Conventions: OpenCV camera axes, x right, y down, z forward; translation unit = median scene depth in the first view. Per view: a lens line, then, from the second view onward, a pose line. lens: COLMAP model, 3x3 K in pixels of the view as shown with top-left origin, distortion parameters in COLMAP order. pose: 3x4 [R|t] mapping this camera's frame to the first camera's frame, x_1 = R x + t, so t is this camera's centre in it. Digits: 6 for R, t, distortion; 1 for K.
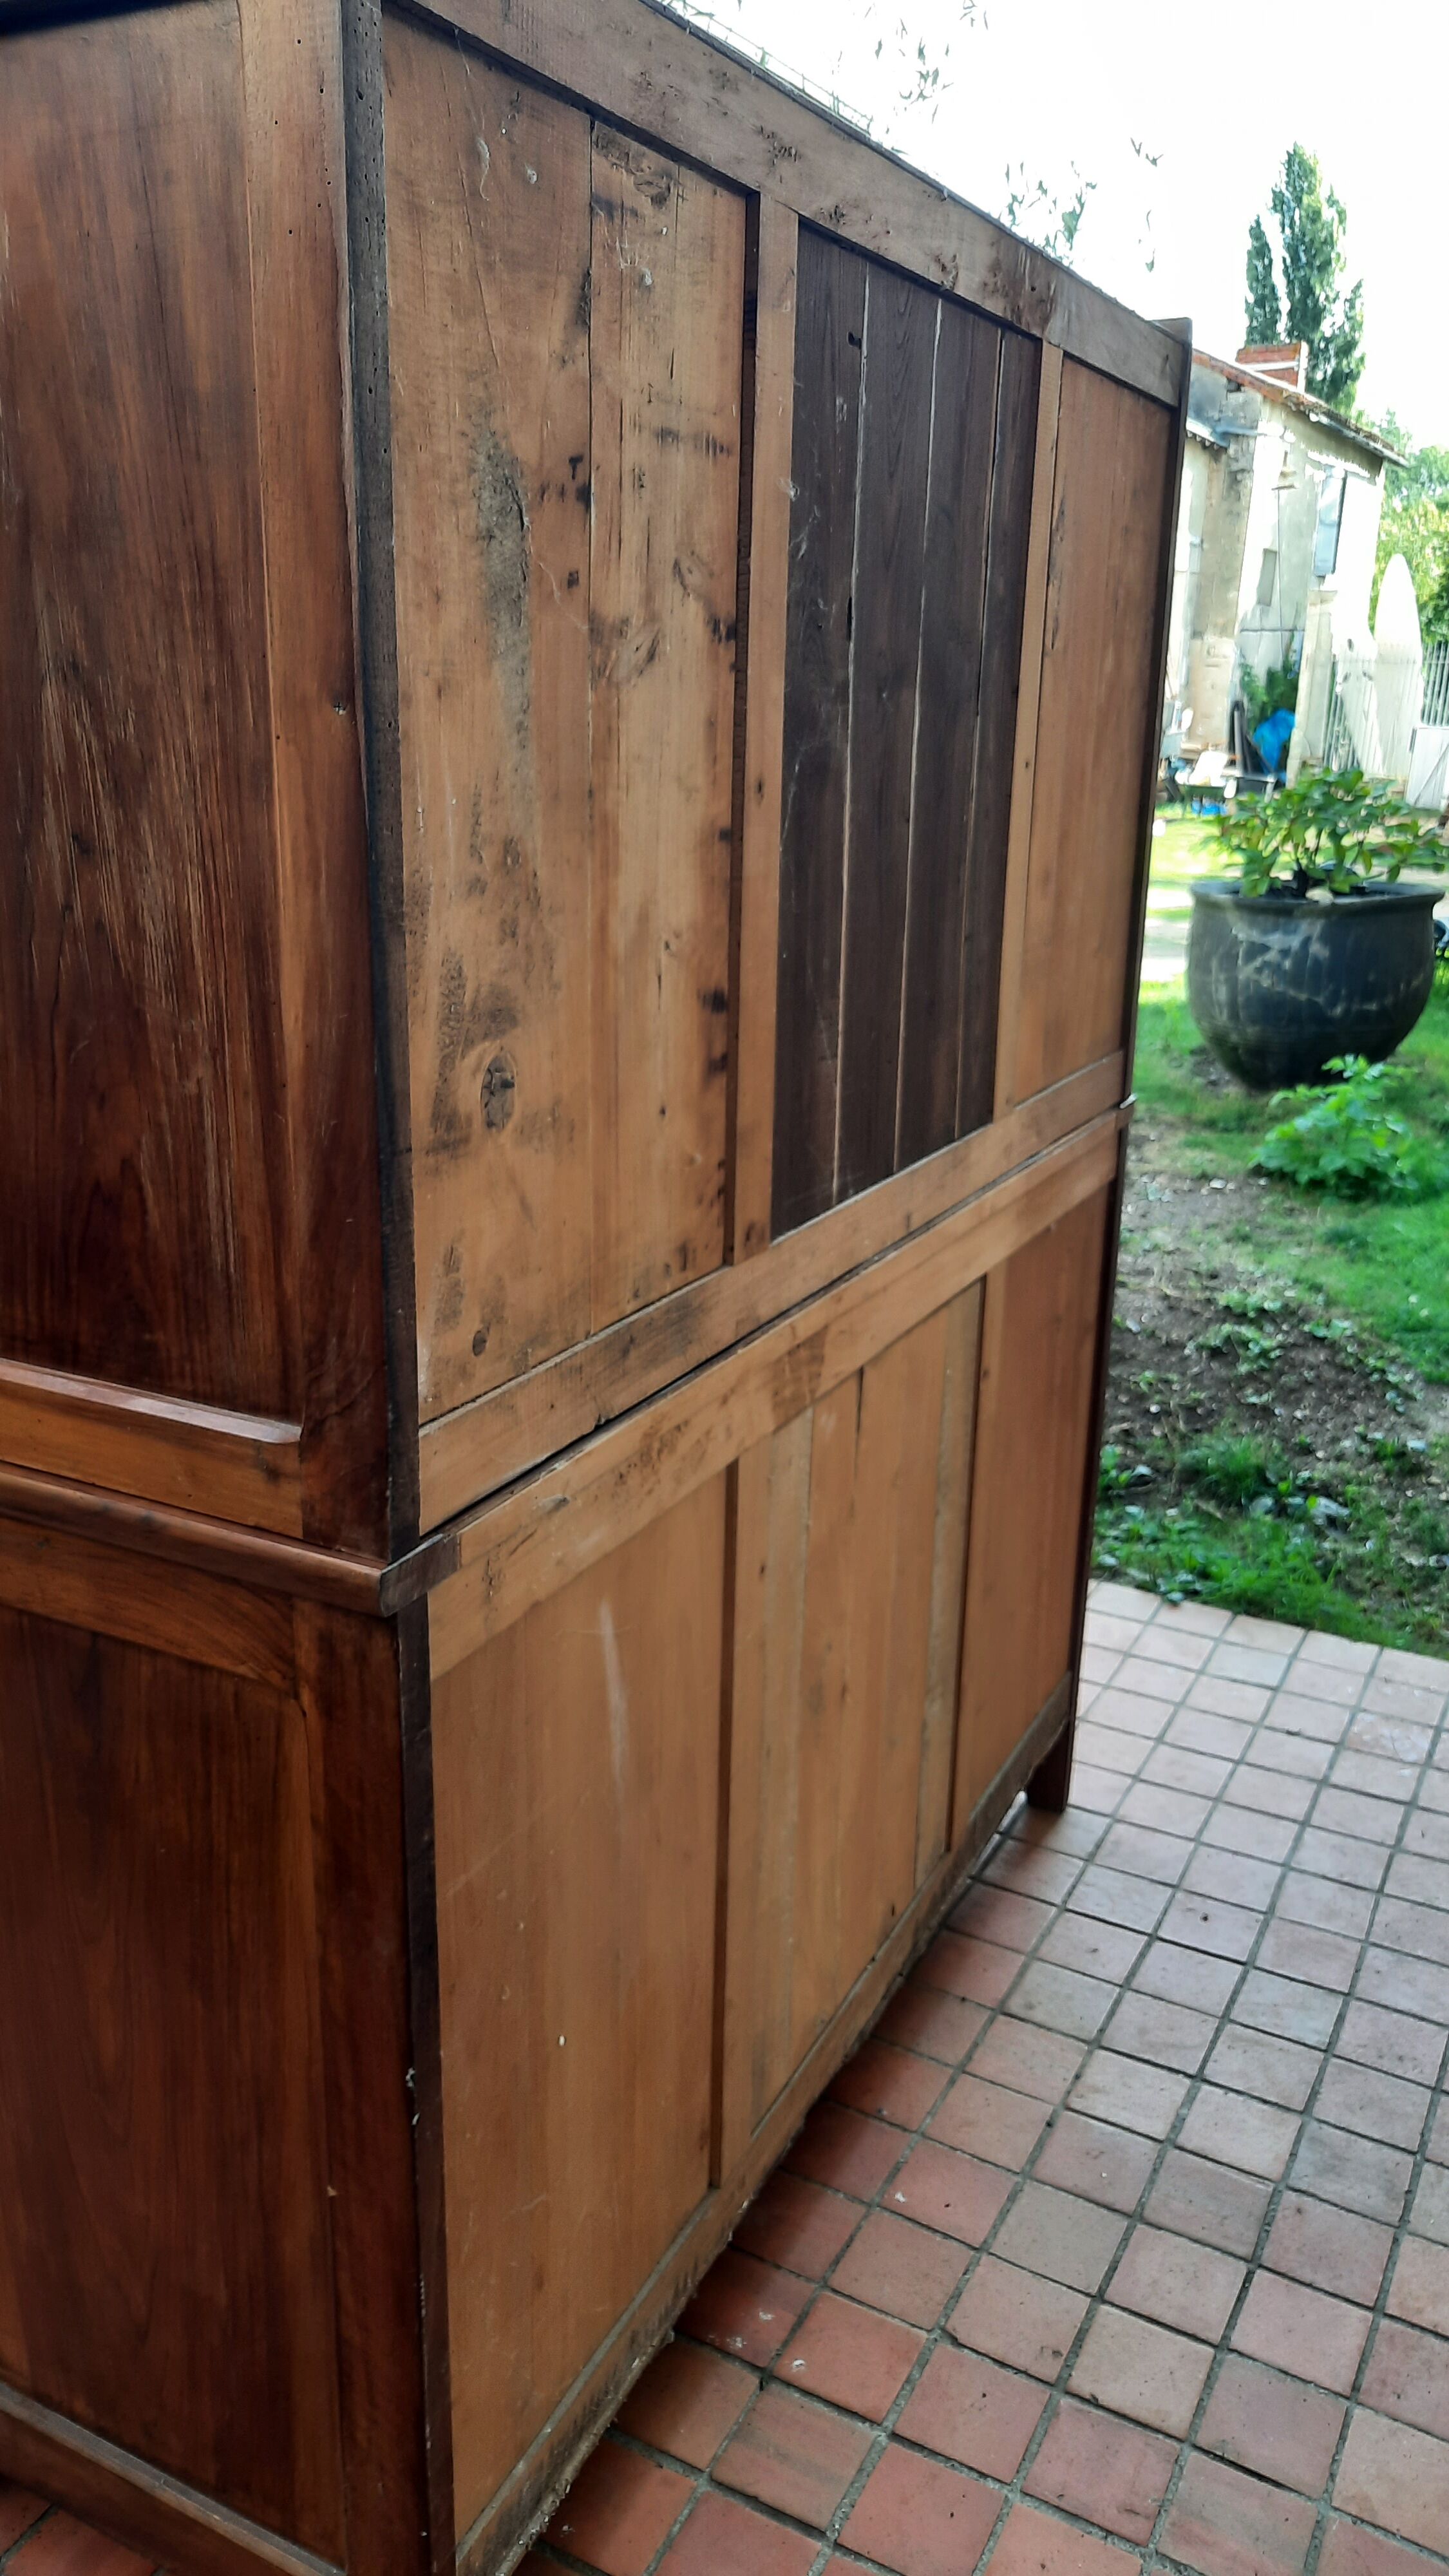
lens RADIAL K [[1875.7, 0, 737.1], [0, 1875.7, 1275.2], [0, 0, 1]] dist [0.054154, -0.056466]
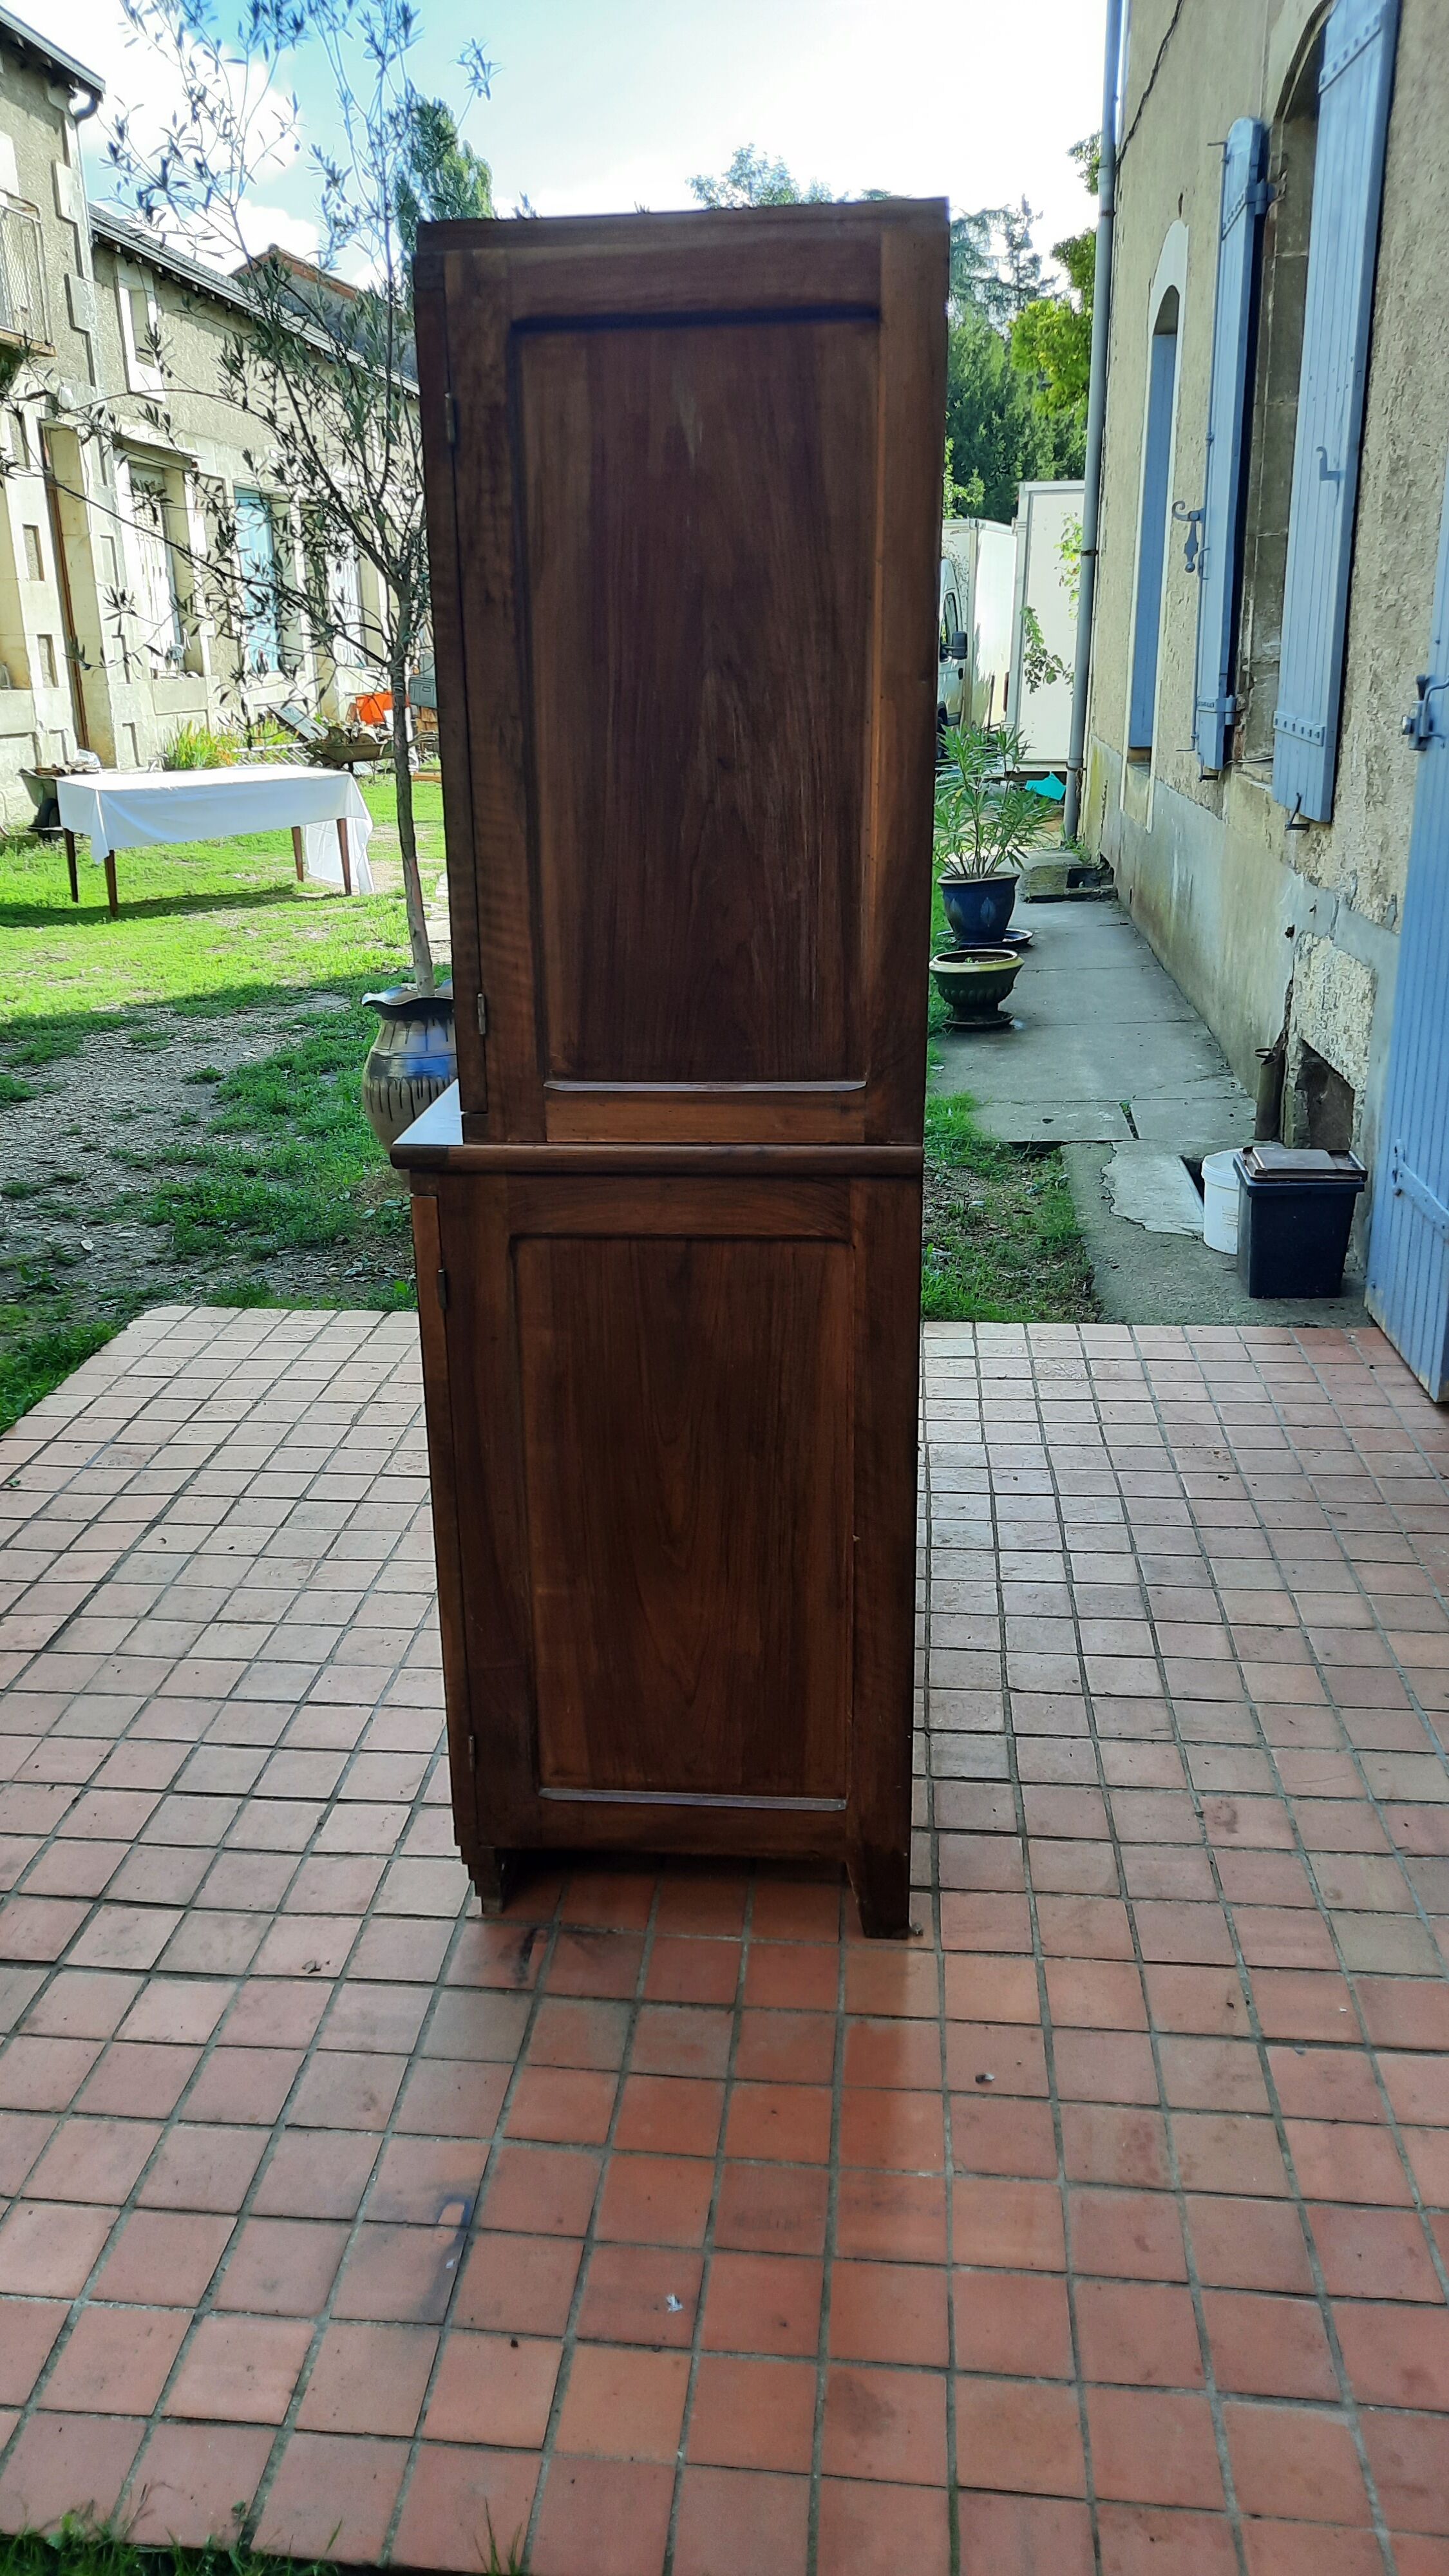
lens RADIAL K [[1875.7, 0, 709.6], [0, 1875.7, 1281.5], [0, 0, 1]] dist [0.054154, -0.056466]
pose [[0.921574, -0.153030, 0.356767, -1.041566], [0.143243, 0.988220, 0.053867, 0.154639], [-0.360807, 0.001462, 0.932639, -0.641873]]
